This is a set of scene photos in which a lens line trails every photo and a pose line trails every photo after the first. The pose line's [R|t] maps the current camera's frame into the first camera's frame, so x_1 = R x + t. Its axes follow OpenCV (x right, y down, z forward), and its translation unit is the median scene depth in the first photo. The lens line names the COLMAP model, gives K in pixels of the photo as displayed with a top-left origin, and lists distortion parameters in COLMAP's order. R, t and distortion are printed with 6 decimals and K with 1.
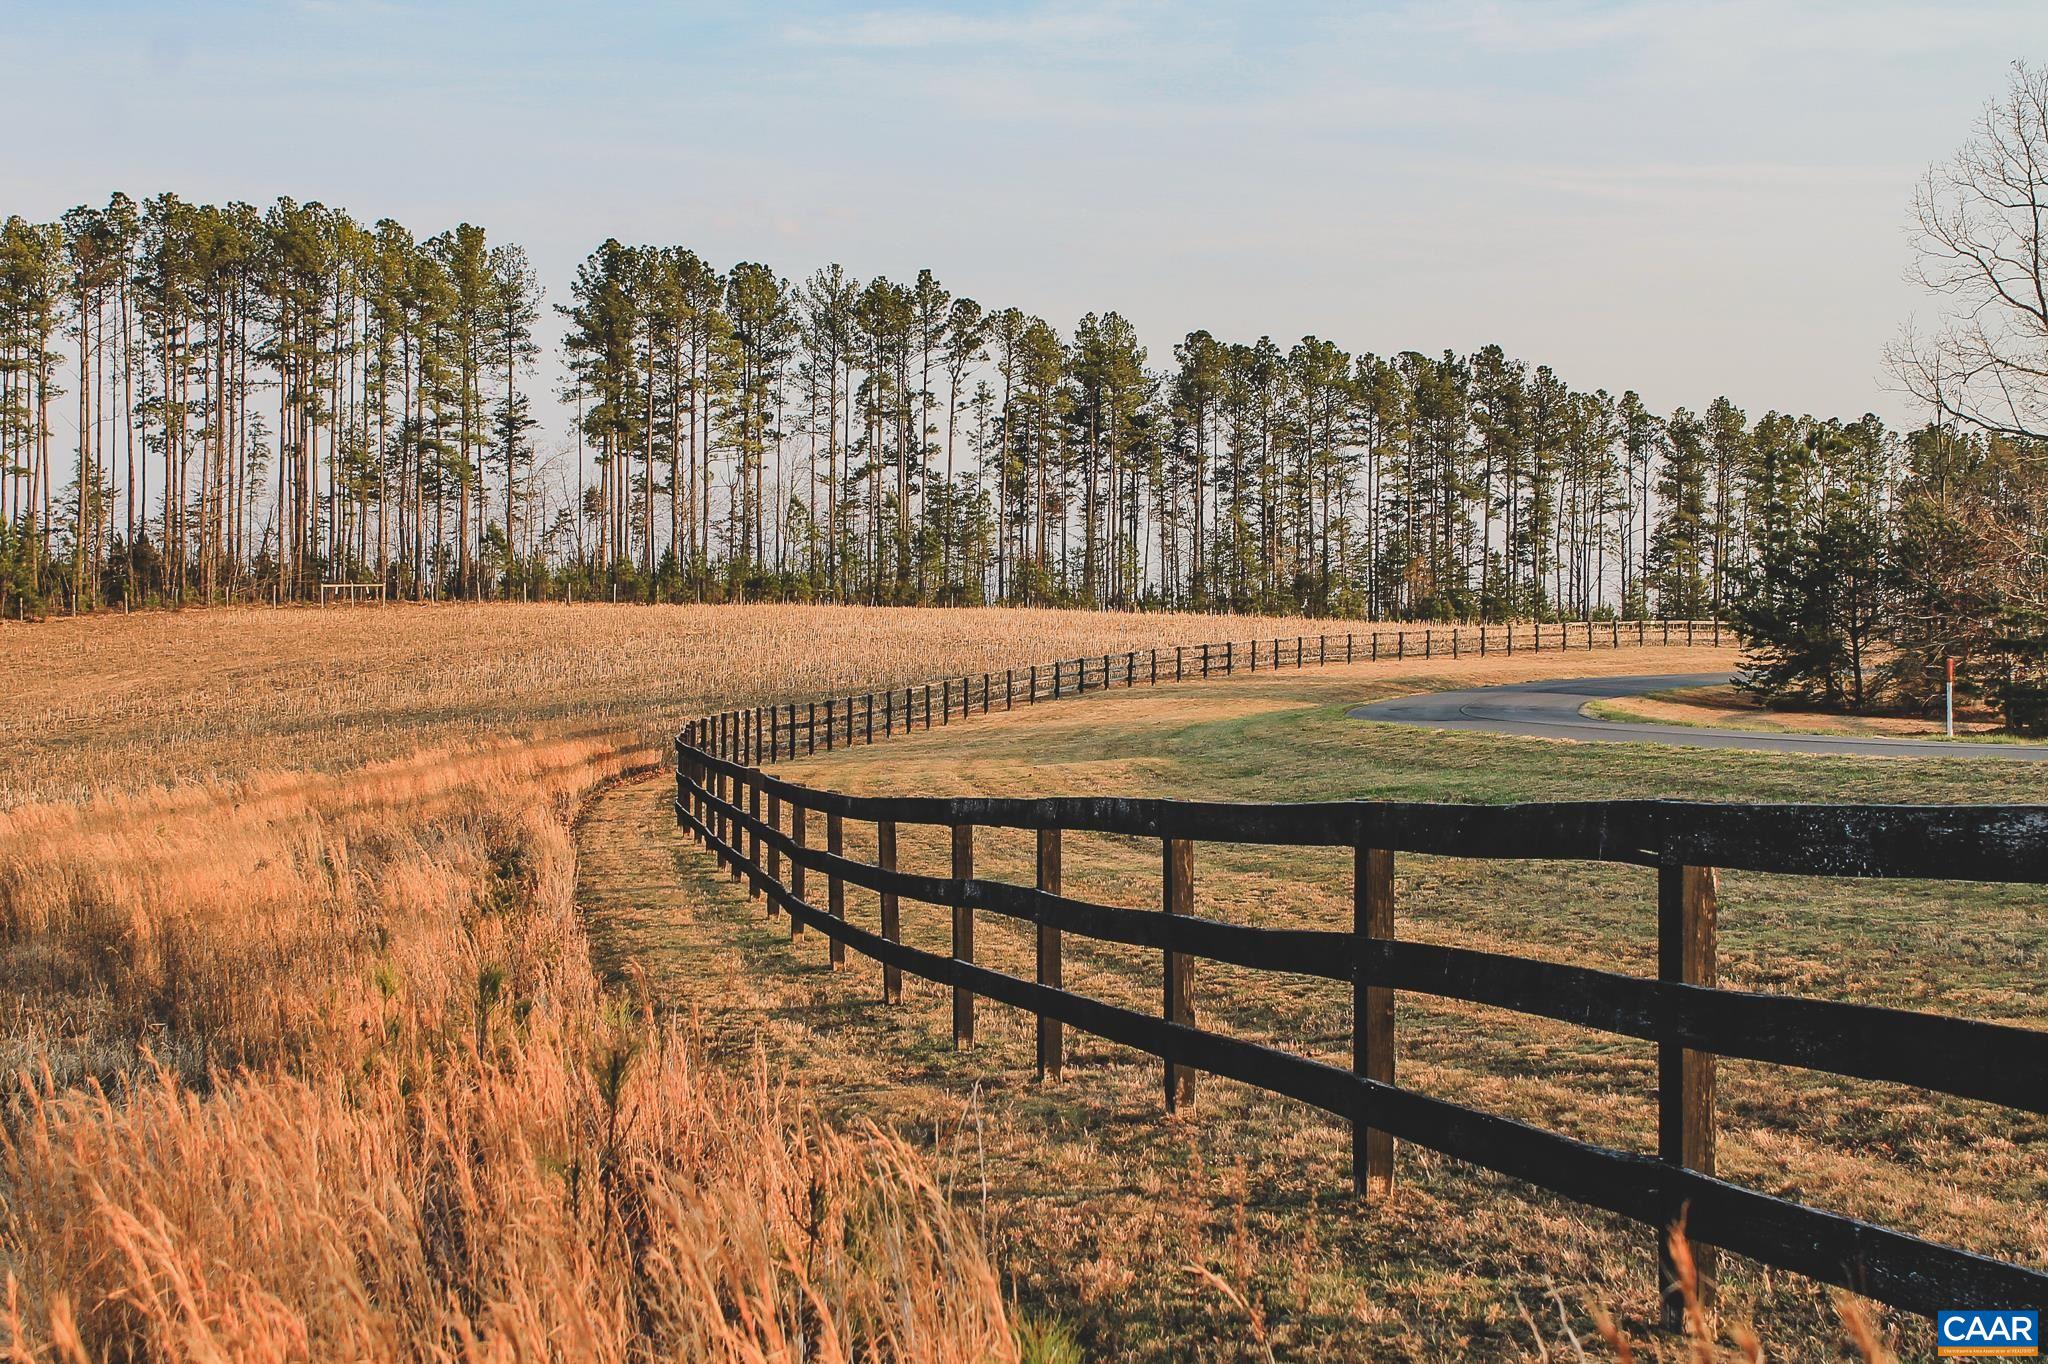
lens RADIAL K [[3029.8, 0, 1026.5], [0, 3029.8, 629.8], [0, 0, 1]] dist [-0.032474, -0.005968]
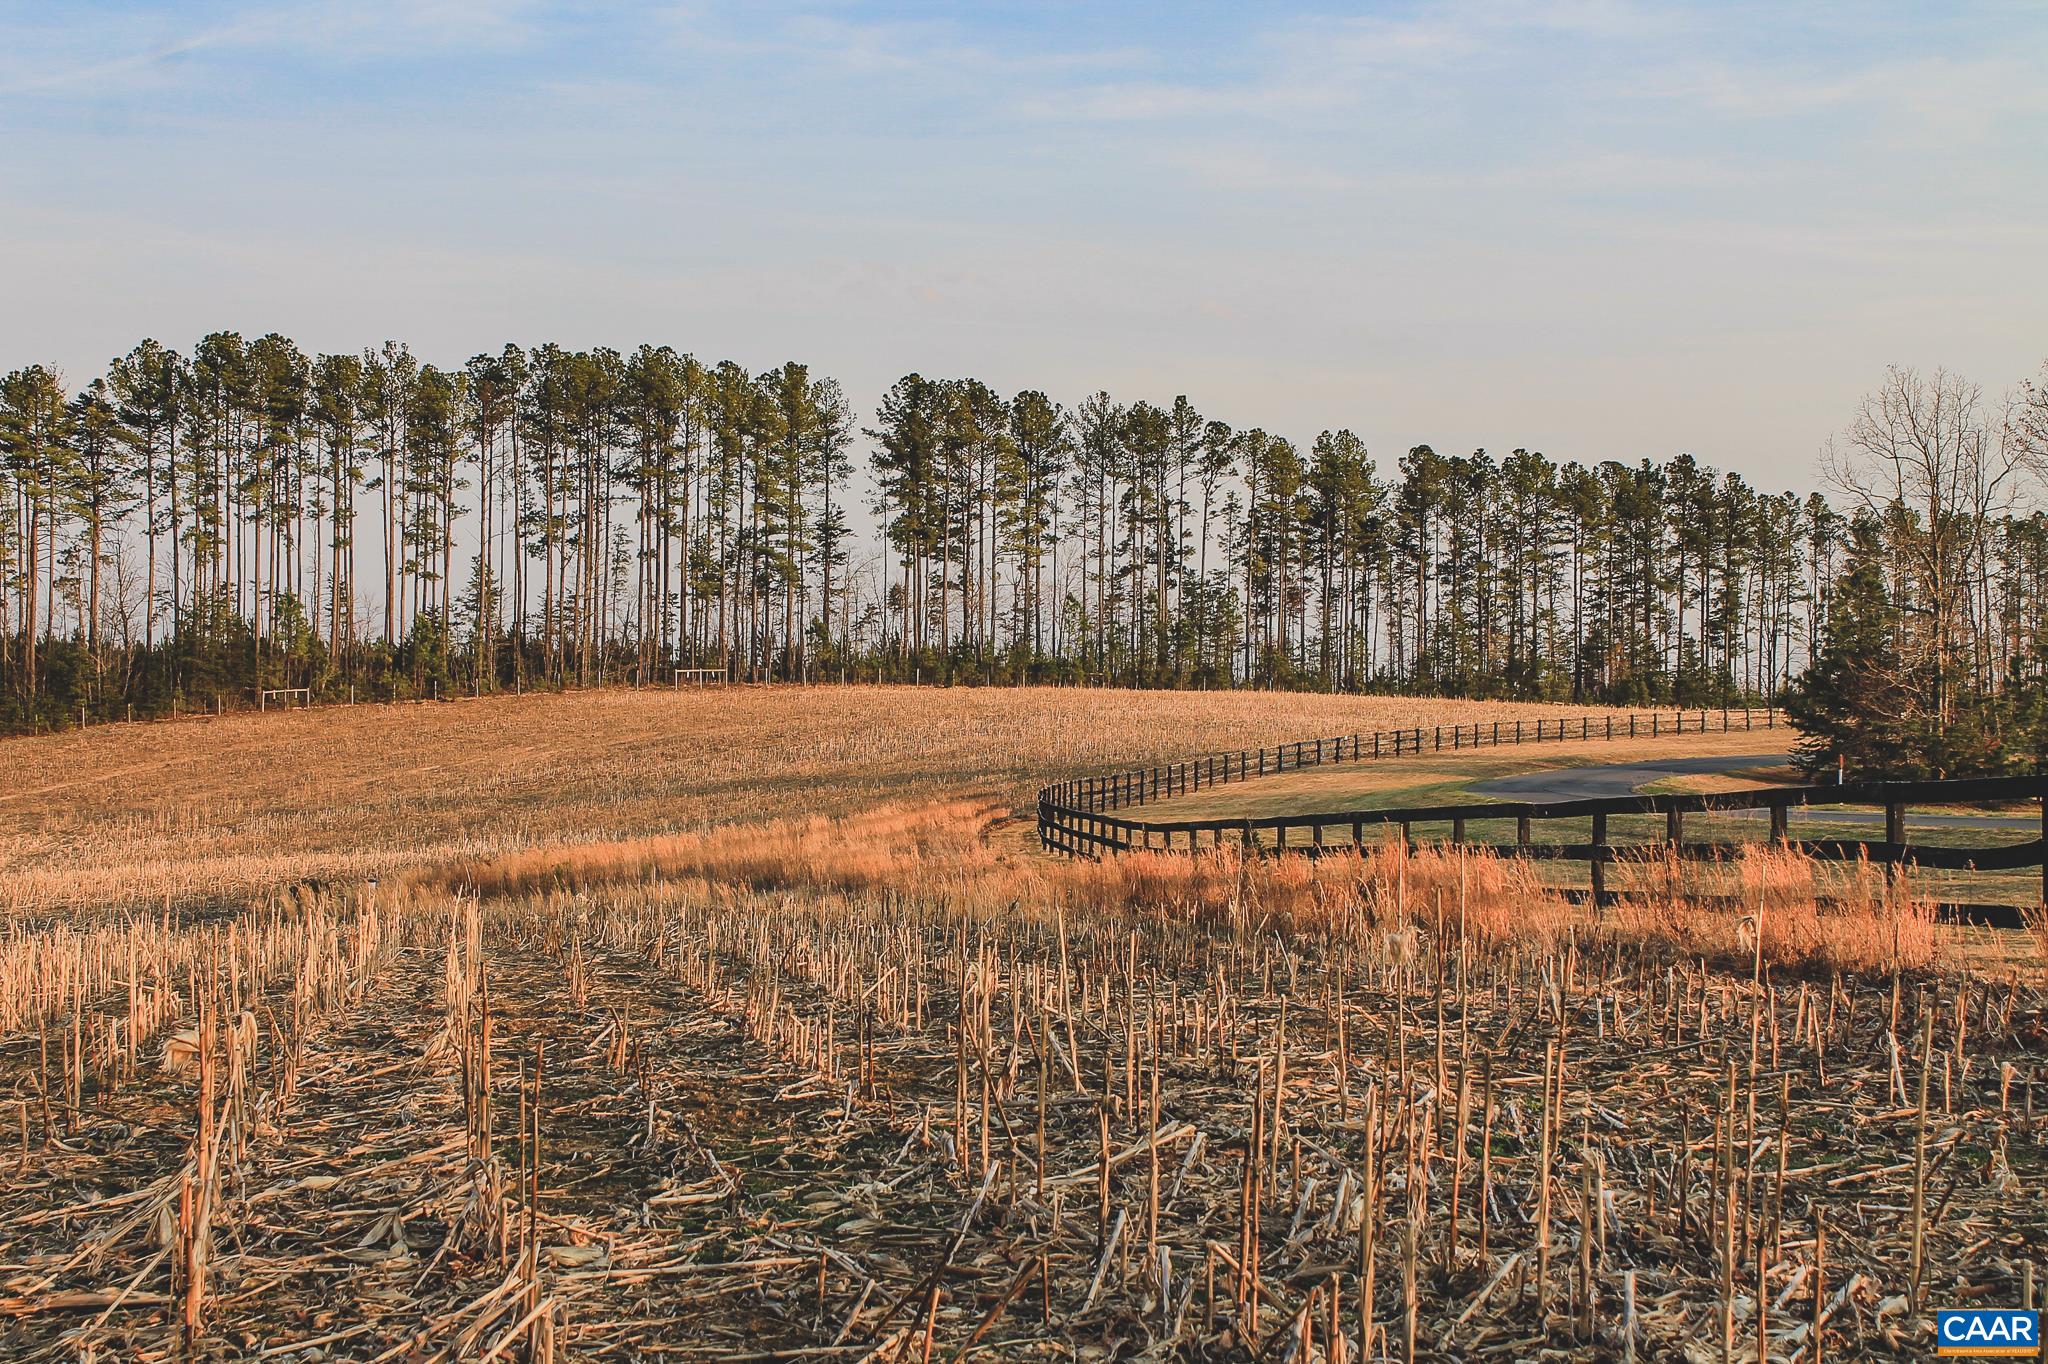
lens RADIAL K [[3029.8, 0, 1026.5], [0, 3029.8, 629.8], [0, 0, 1]] dist [-0.032474, -0.005968]
pose [[0.996437, 0.001021, -0.084330, 0.005138], [-0.002766, 0.999784, -0.020577, -0.005641], [0.084291, 0.020737, 0.996225, -0.155455]]
